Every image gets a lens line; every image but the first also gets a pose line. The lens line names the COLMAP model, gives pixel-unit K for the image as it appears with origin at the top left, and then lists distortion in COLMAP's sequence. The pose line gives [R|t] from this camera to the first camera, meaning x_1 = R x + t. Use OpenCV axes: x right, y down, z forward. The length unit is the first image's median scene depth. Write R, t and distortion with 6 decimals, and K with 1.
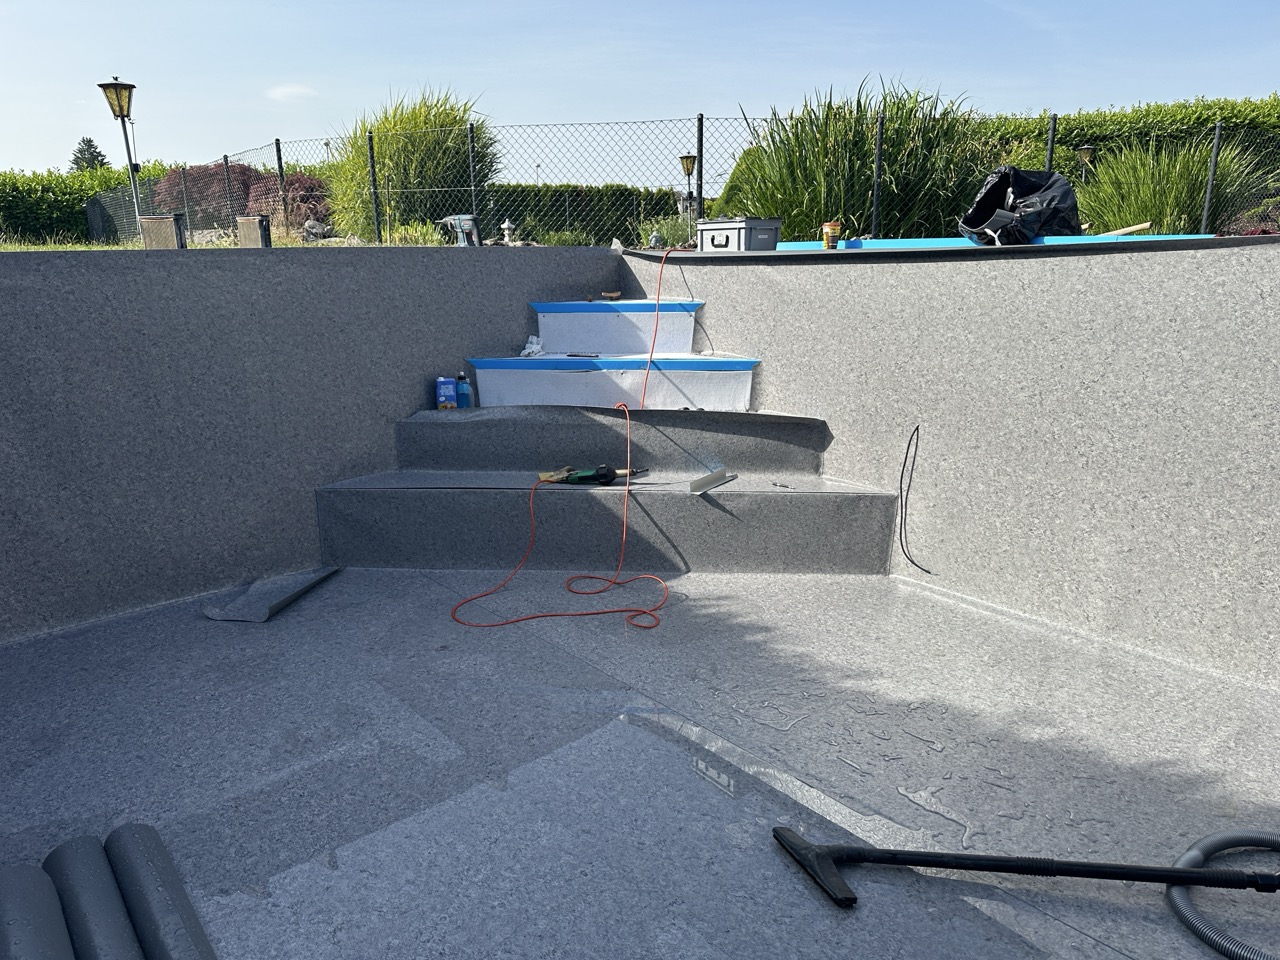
lens RADIAL K [[920.4, 0, 640.0], [0, 920.4, 480.0], [0, 0, 1]] dist [0.058638, -0.065754]
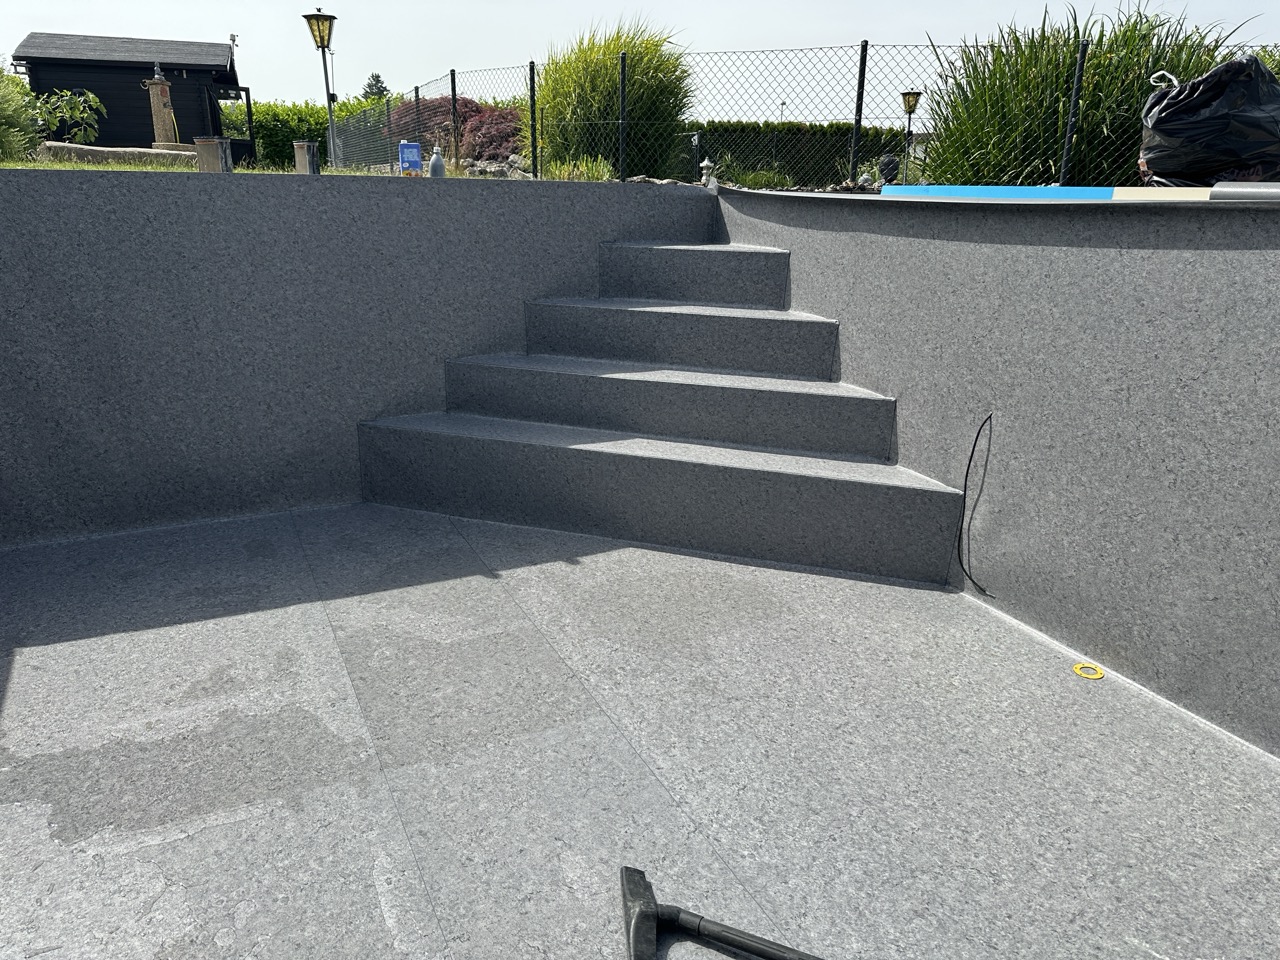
lens RADIAL K [[920.4, 0, 640.0], [0, 920.4, 480.0], [0, 0, 1]] dist [0.058638, -0.065754]
pose [[0.968118, 0.105110, -0.227375, 0.191138], [-0.091801, 0.993428, 0.068366, -0.027790], [0.233066, -0.045313, 0.971405, 0.110957]]
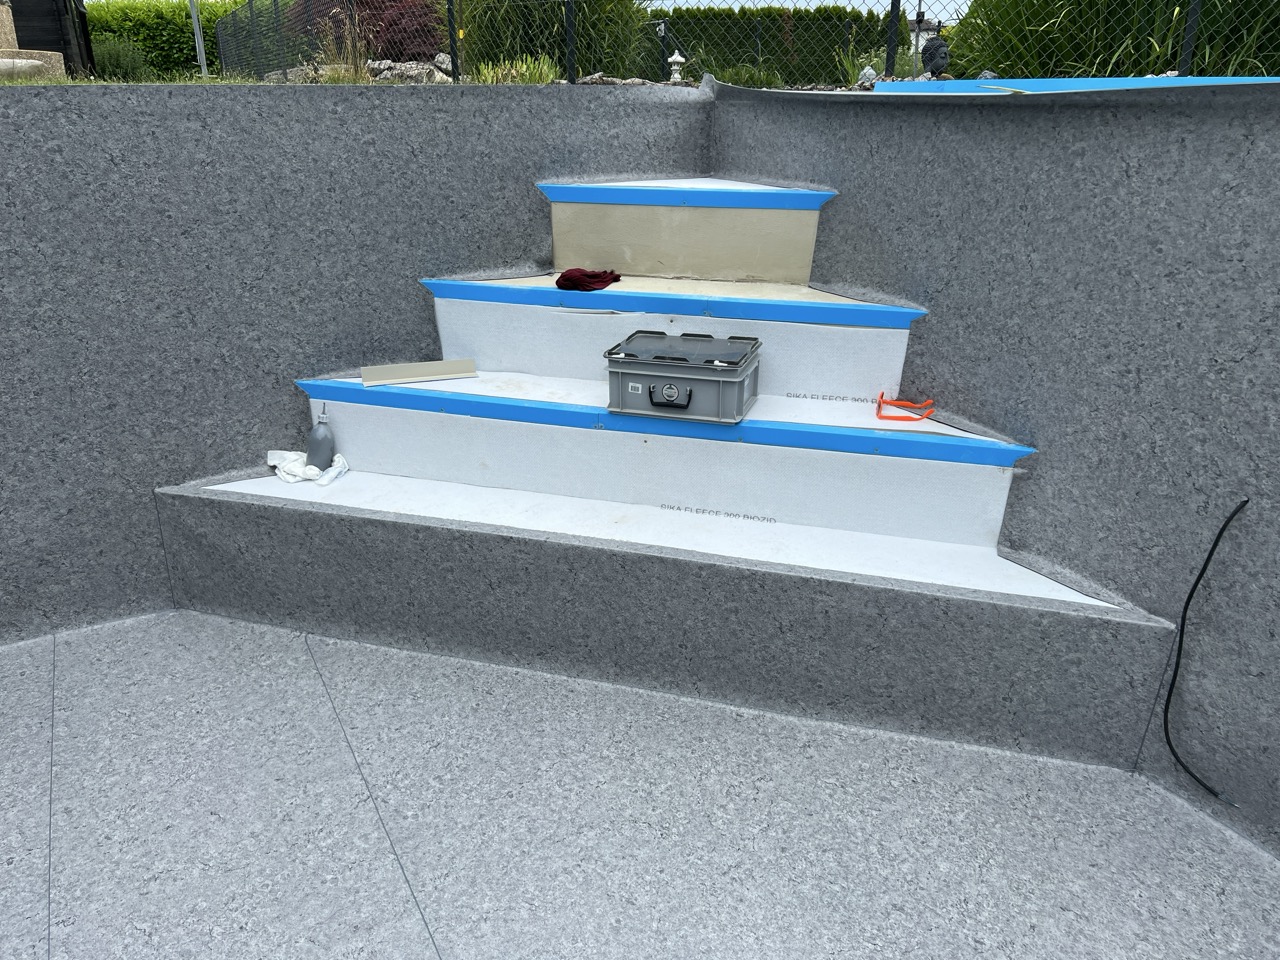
lens RADIAL K [[997.3, 0, 621.2], [0, 997.3, 479.9], [0, 0, 1]] dist [-0.005963, 0.000423]
pose [[0.974152, 0.091328, -0.206609, 0.100383], [-0.064143, 0.988814, 0.134659, -0.116201], [0.216596, -0.117926, 0.969113, 0.457484]]
